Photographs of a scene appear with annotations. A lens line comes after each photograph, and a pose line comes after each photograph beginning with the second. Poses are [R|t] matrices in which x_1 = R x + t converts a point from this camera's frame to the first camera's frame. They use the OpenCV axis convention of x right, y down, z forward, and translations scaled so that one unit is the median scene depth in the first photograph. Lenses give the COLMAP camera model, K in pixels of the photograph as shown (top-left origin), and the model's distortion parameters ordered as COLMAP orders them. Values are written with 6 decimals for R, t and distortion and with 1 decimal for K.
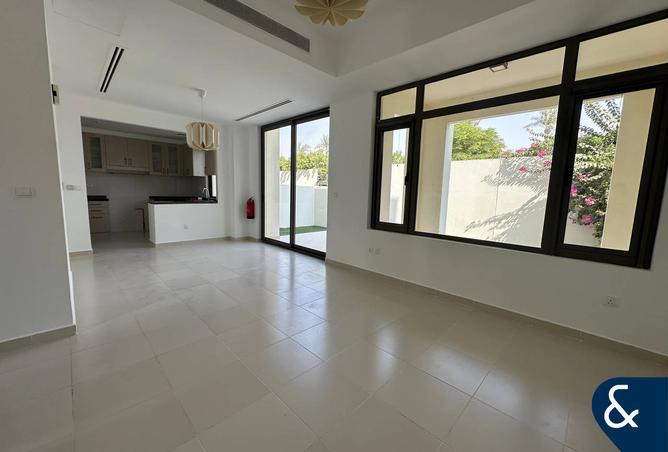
lens RADIAL K [[266.2, 0, 332.0], [0, 266.2, 225.2], [0, 0, 1]] dist [-0.001606, -0.000170]
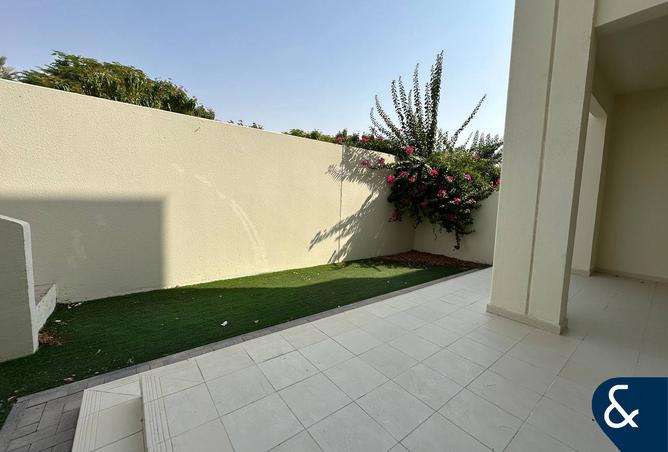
lens RADIAL K [[266.2, 0, 332.0], [0, 266.2, 225.2], [0, 0, 1]] dist [-0.001606, -0.000170]
pose [[0.125021, -0.112732, 0.985729, -0.144945], [0.094458, 0.990363, 0.101282, -0.111898], [-0.987647, 0.080448, 0.134465, 1.015320]]
